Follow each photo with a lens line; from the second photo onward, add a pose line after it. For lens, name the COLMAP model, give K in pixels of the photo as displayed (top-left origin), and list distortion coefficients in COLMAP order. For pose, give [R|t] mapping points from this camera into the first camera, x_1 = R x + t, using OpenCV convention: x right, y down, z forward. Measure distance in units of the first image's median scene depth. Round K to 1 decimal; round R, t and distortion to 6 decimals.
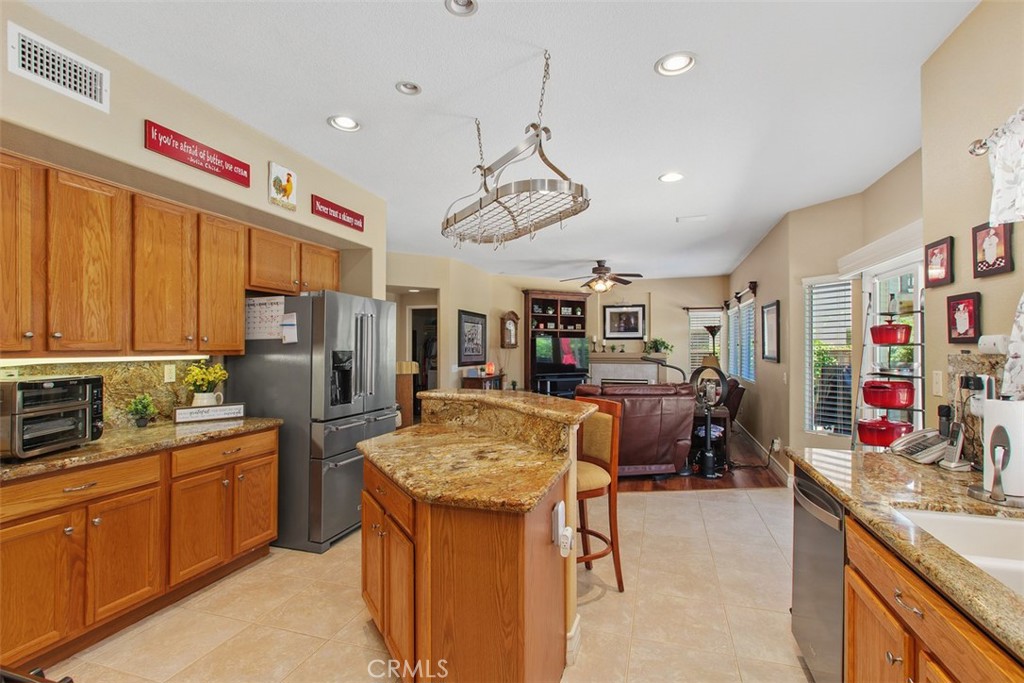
lens RADIAL K [[470.5, 0, 512.0], [0, 470.5, 341.5], [0, 0, 1]] dist [0.002647, 0.000136]
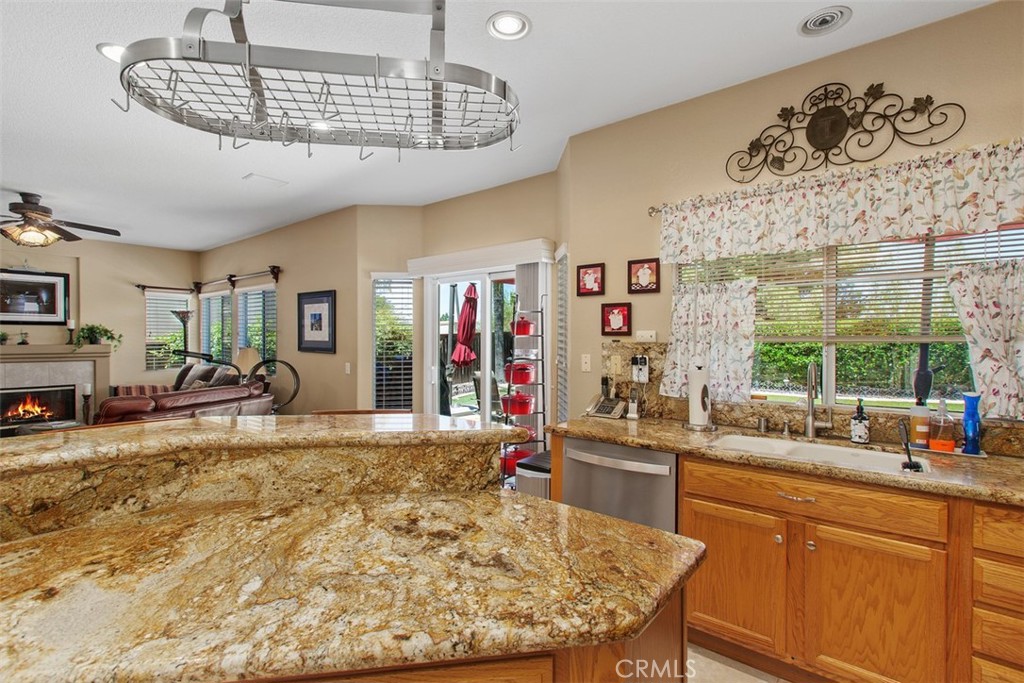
lens RADIAL K [[470.5, 0, 512.0], [0, 470.5, 341.5], [0, 0, 1]] dist [0.002647, 0.000136]
pose [[0.364810, -0.005248, 0.931067, -0.327679], [-0.013831, 0.999843, 0.011055, 0.006315], [-0.930979, -0.016910, 0.364680, 0.429574]]
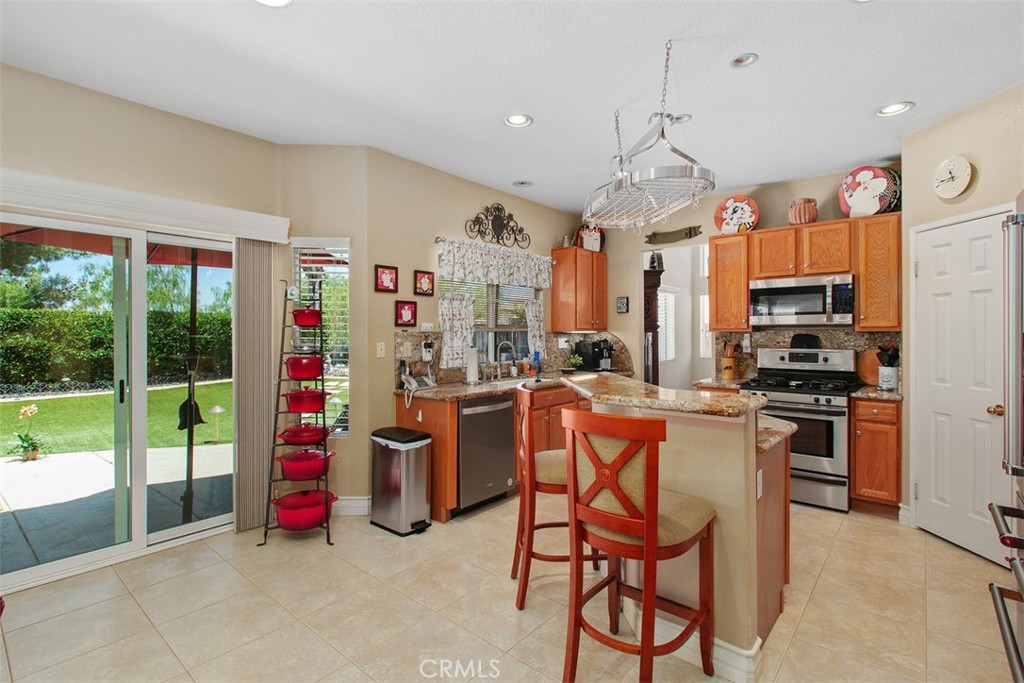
lens RADIAL K [[484.2, 0, 514.2], [0, 484.2, 331.1], [0, 0, 1]] dist [-0.001459, -0.000367]
pose [[-0.922900, -0.000302, 0.385040, -0.120097], [-0.005514, 0.999908, -0.012432, 0.025398], [-0.385001, -0.013597, -0.922816, 1.501858]]
